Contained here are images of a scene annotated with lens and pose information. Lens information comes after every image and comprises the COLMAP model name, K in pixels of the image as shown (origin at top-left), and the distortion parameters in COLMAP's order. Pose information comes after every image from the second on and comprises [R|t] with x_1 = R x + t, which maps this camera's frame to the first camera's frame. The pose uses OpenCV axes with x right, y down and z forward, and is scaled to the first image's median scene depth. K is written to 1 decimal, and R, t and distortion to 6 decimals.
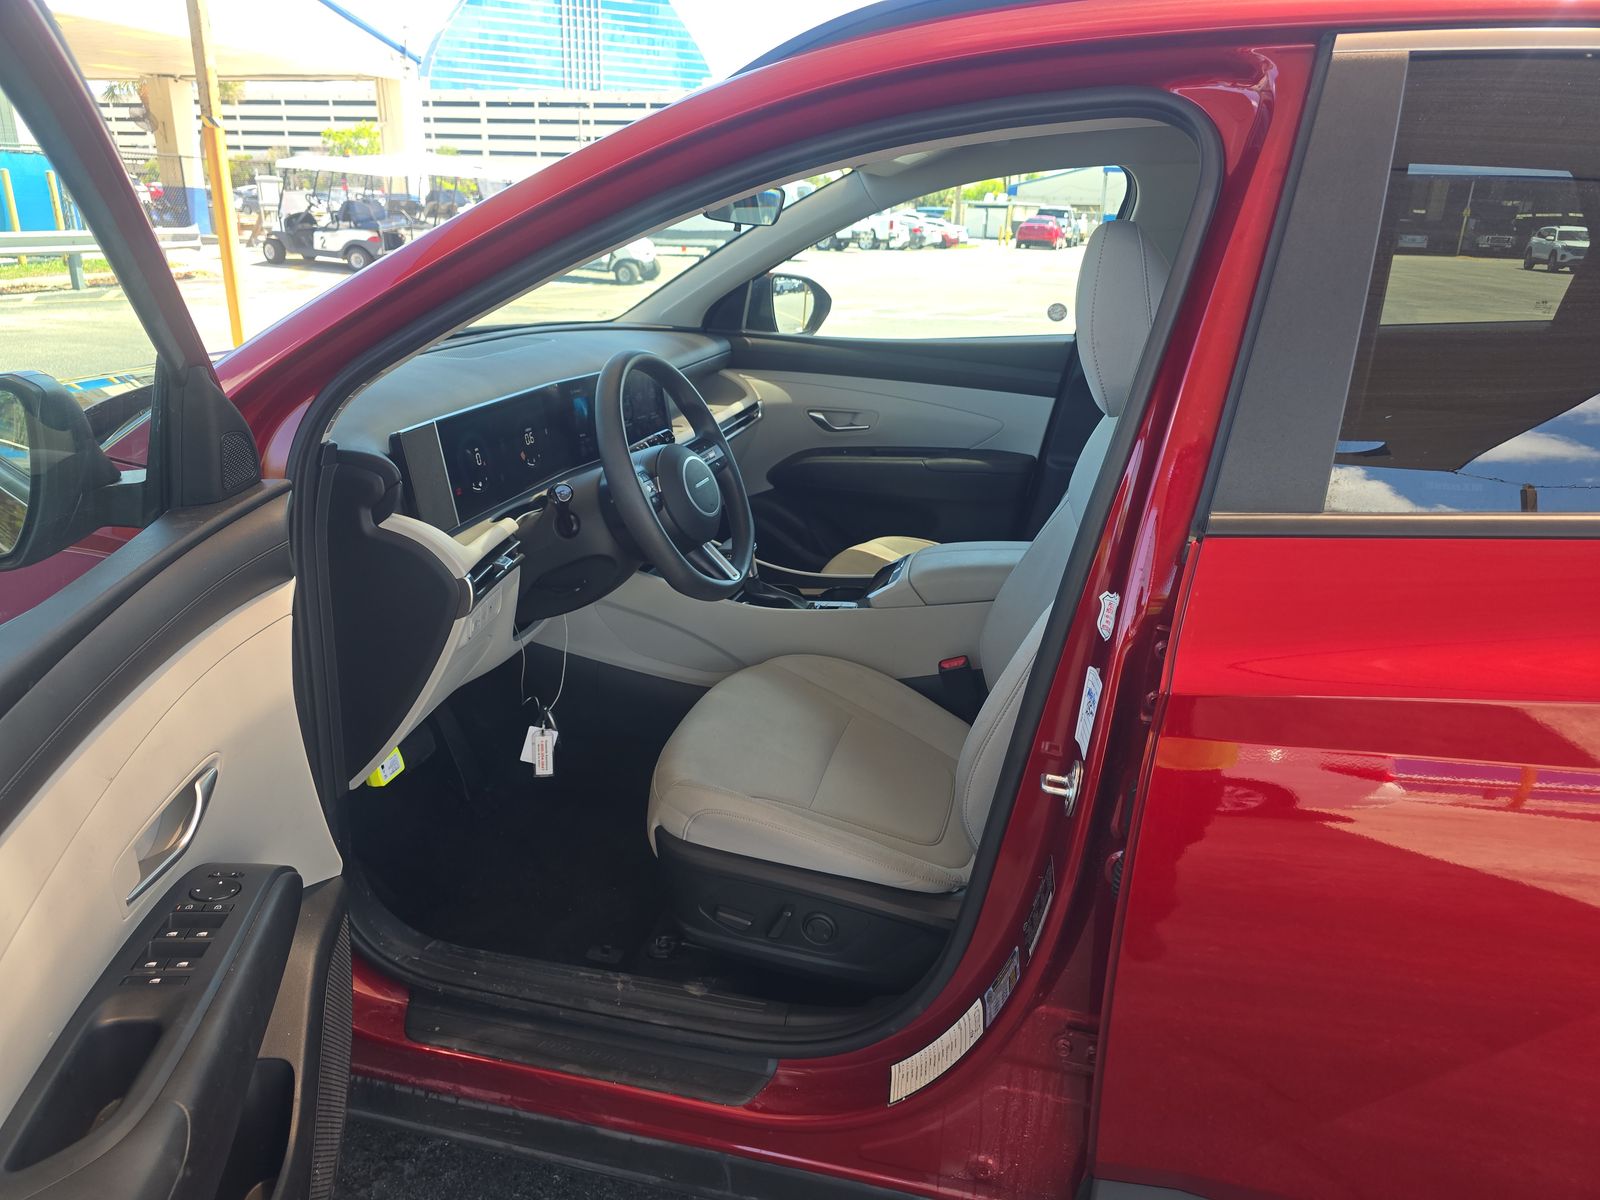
lens RADIAL K [[1082.1, 0, 790.5], [0, 1082.1, 592.3], [0, 0, 1]] dist [0.046872, -0.042724]
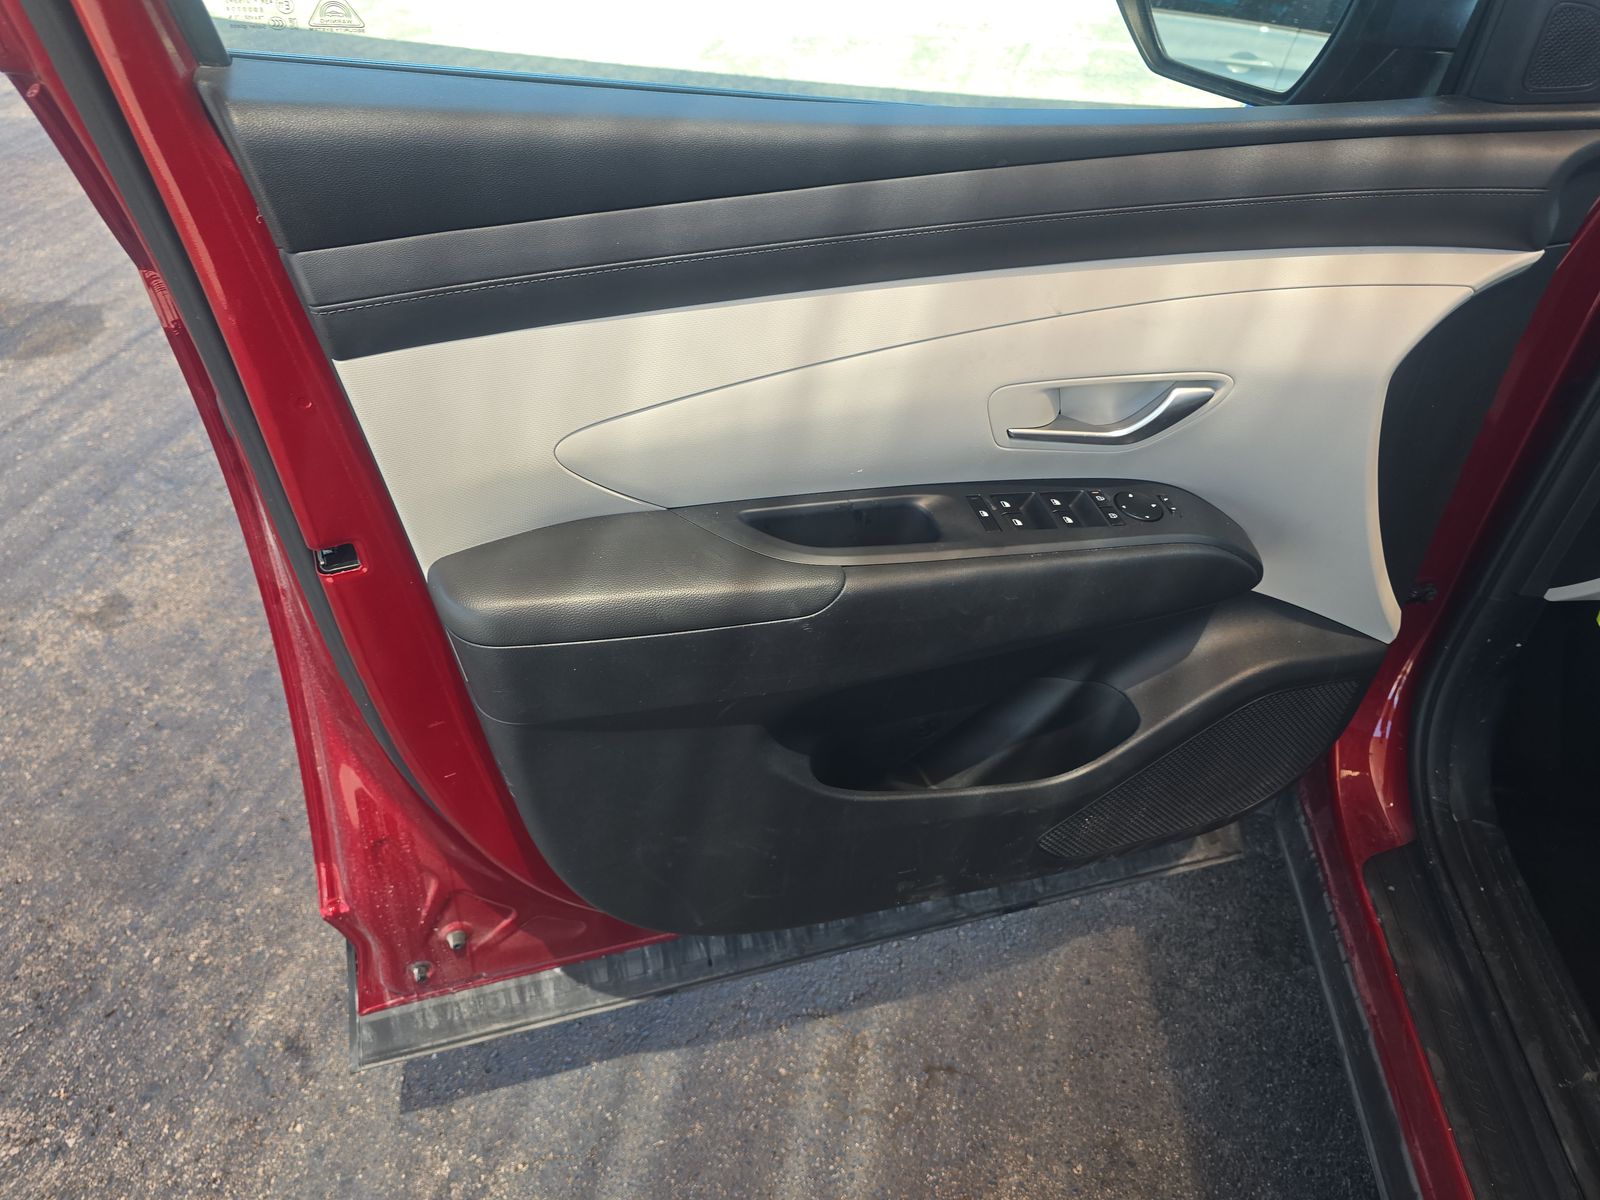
lens RADIAL K [[1082.1, 0, 790.5], [0, 1082.1, 592.3], [0, 0, 1]] dist [0.046872, -0.042724]
pose [[0.113366, 0.594733, -0.795890, 0.141812], [-0.362529, 0.770586, 0.524185, -0.031804], [0.925052, 0.229108, 0.302966, 0.302731]]
